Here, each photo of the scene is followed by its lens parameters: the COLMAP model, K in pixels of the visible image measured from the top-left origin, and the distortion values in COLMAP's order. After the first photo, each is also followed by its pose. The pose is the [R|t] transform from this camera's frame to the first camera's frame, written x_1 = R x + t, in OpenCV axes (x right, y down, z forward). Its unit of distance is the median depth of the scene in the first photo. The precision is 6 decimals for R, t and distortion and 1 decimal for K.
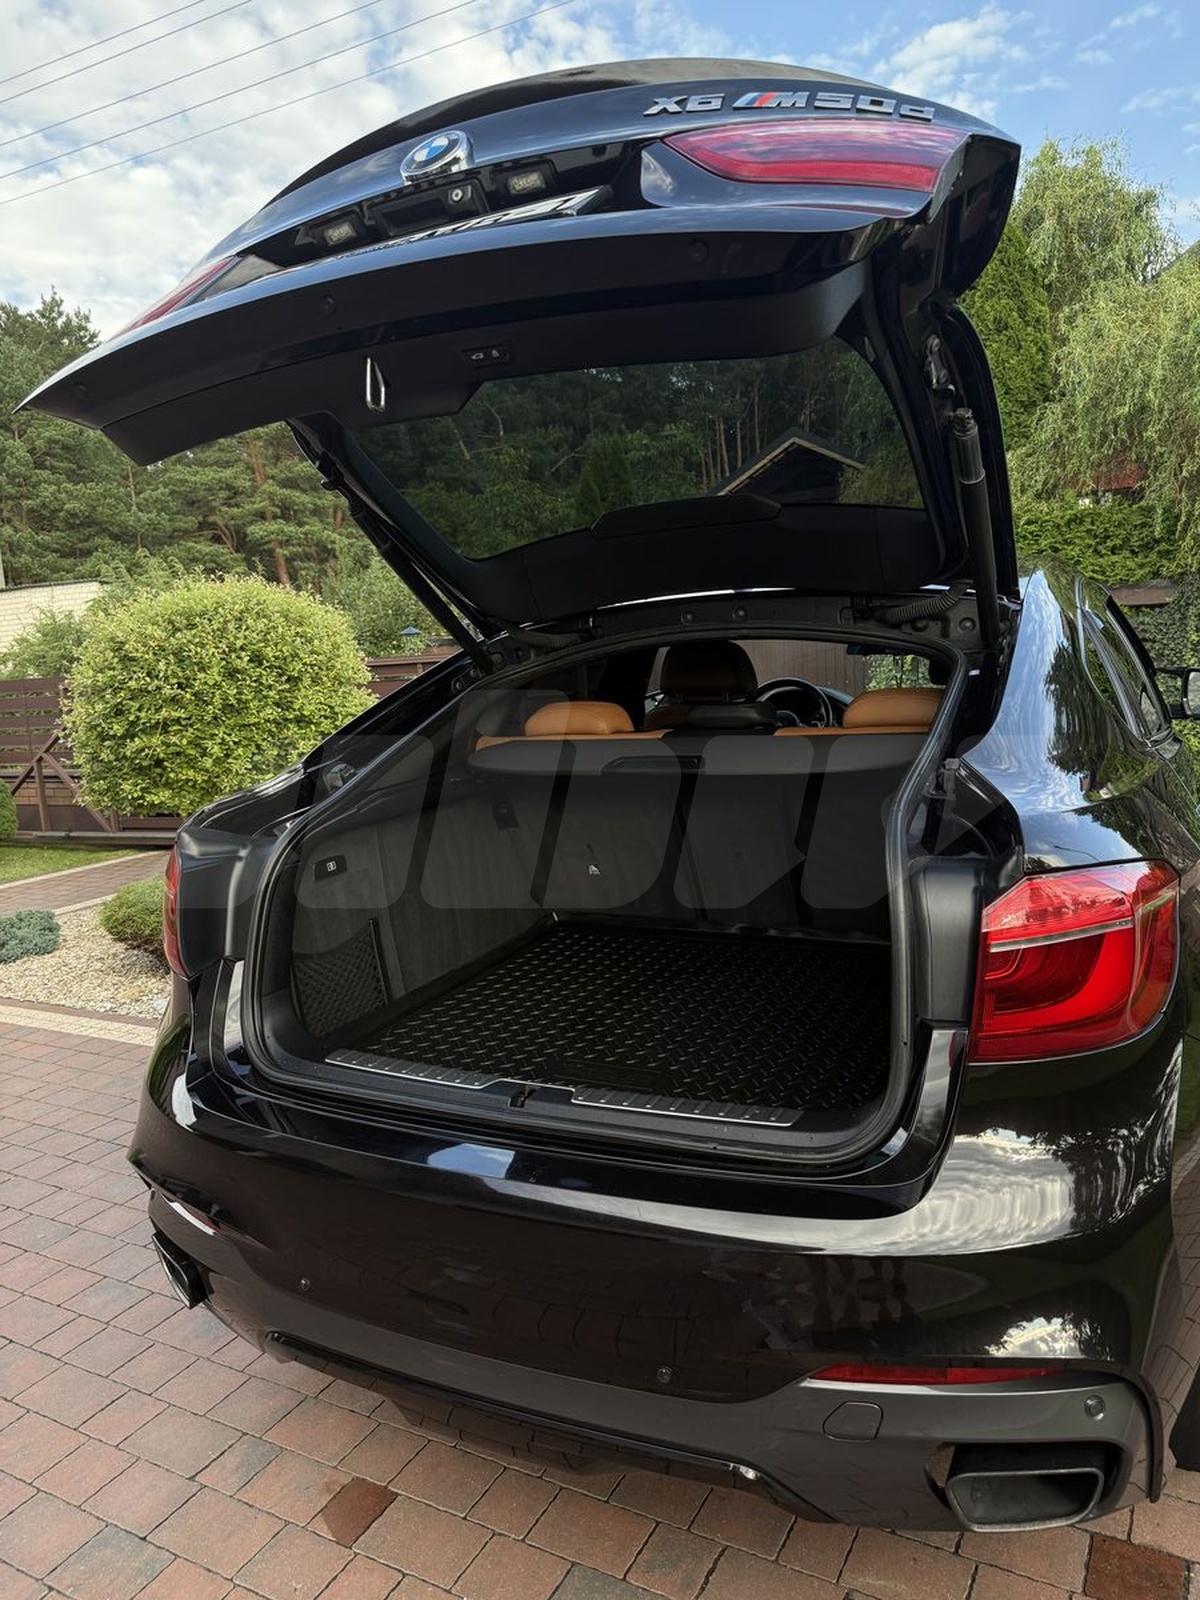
lens RADIAL K [[1136.0, 0, 600.0], [0, 1136.0, 800.0], [0, 0, 1]] dist [0.000498, -0.010917]
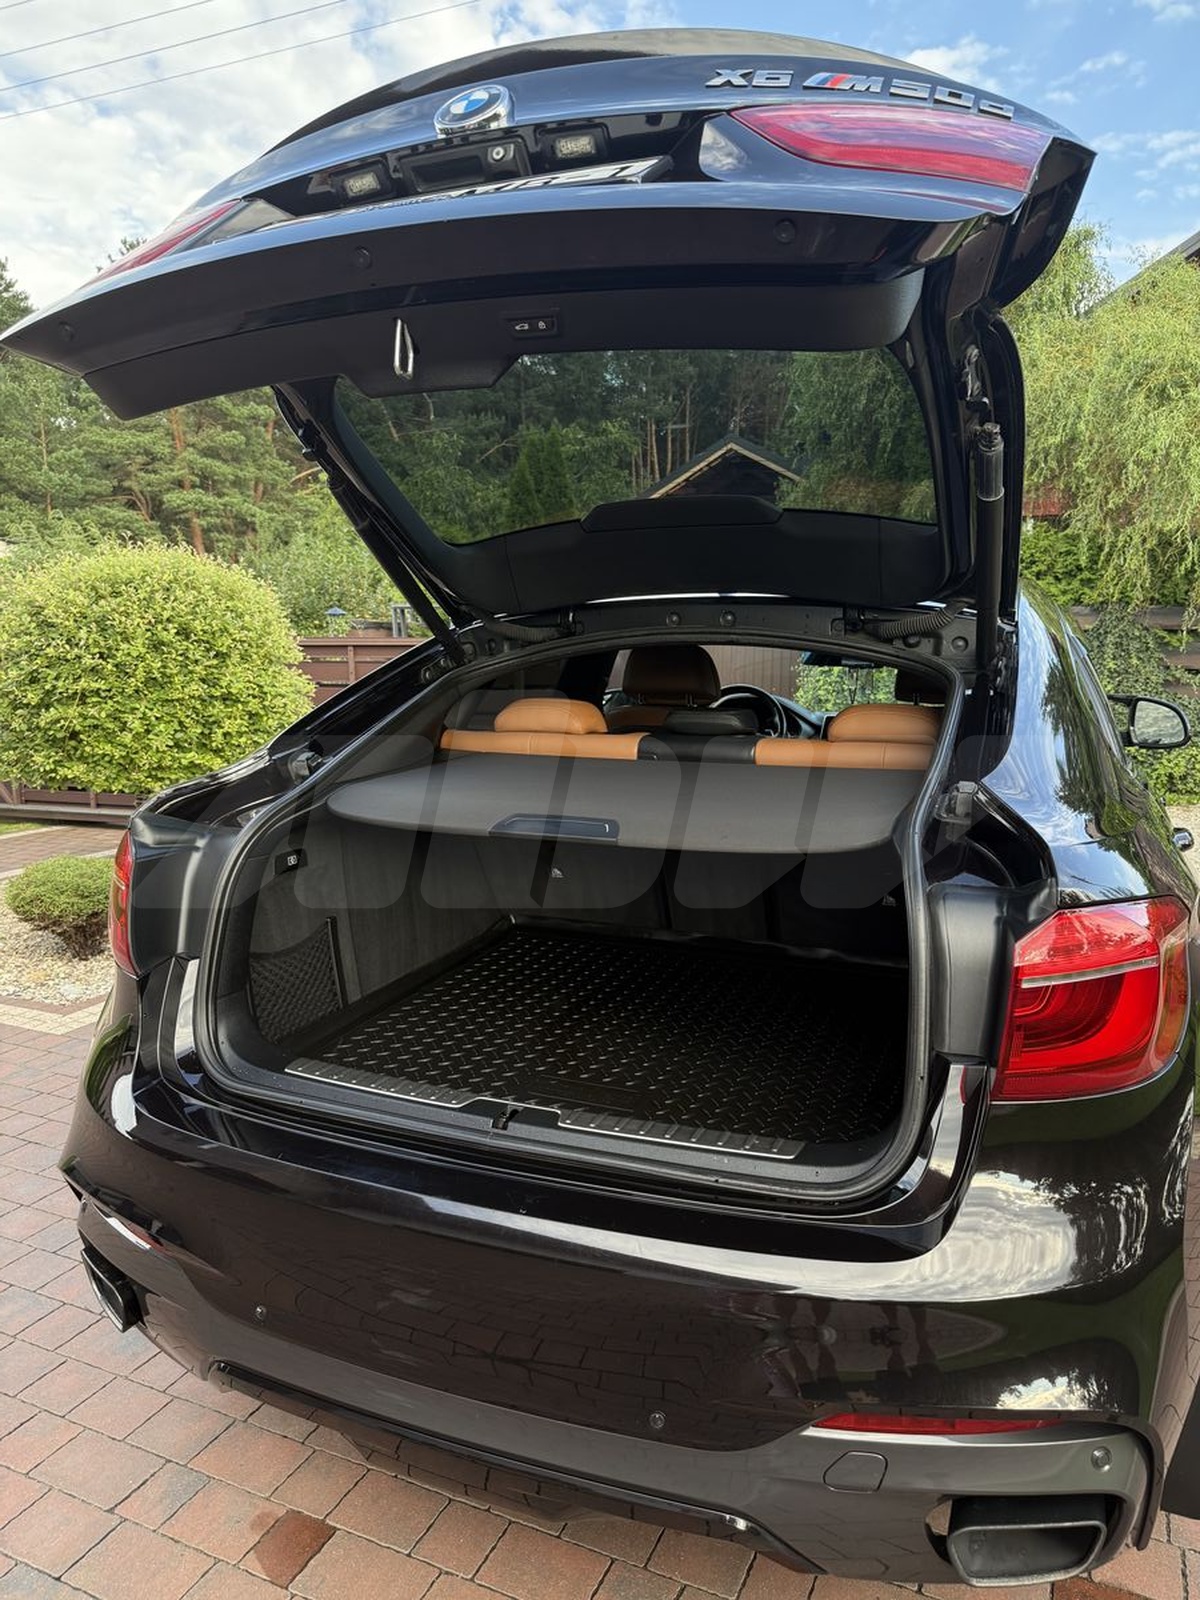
lens RADIAL K [[1138.7, 0, 601.9], [0, 1138.7, 797.4], [0, 0, 1]] dist [-0.008882, -0.000437]
pose [[0.995747, 0.048120, 0.078565, -0.056816], [-0.048289, 0.998833, 0.000257, -0.006320], [-0.078461, -0.004049, 0.996909, 0.040643]]
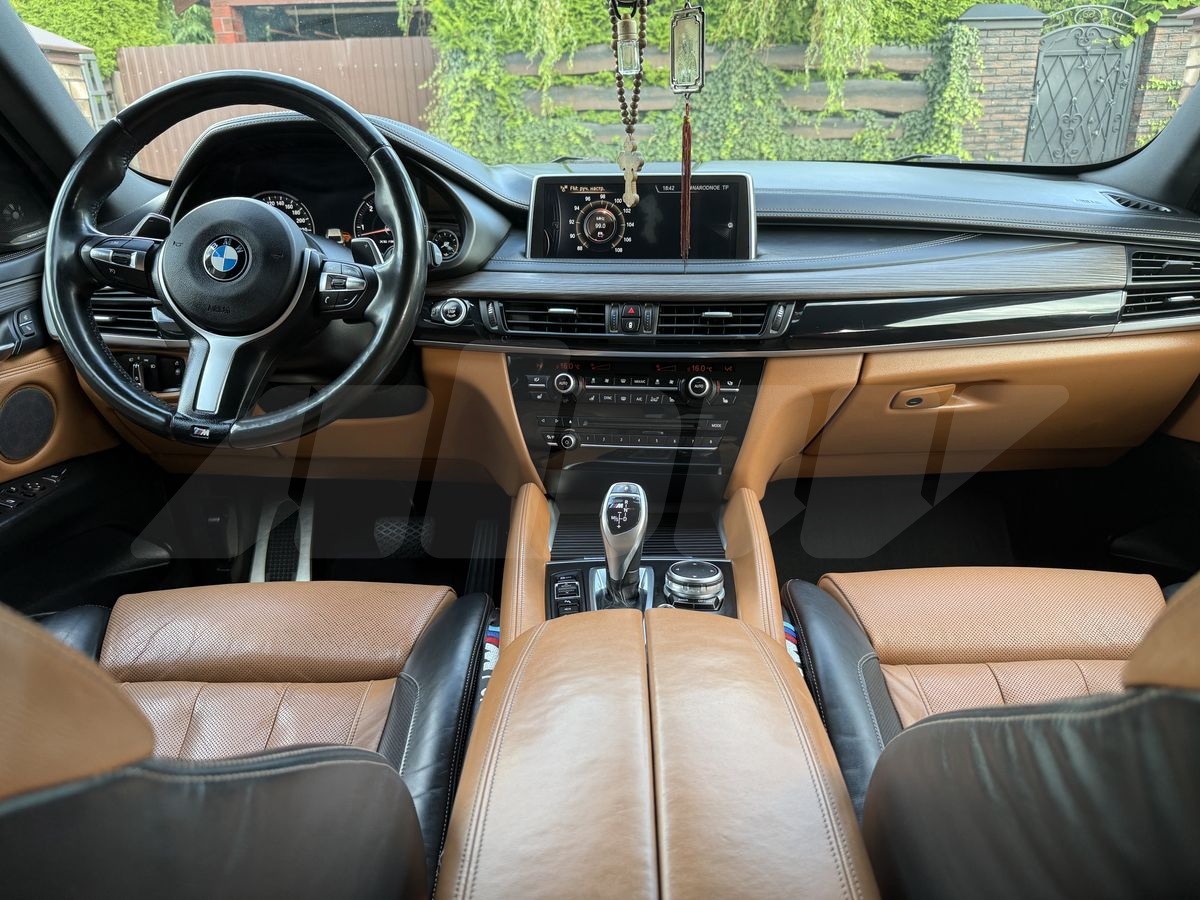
lens RADIAL K [[852.0, 0, 600.0], [0, 852.0, 450.0], [0, 0, 1]] dist [0.000498, -0.010917]
pose [[0.906237, -0.118213, 0.405907, 0.297432], [0.021131, 0.971578, 0.235777, -0.129577], [-0.422242, -0.205092, 0.882977, 1.515974]]
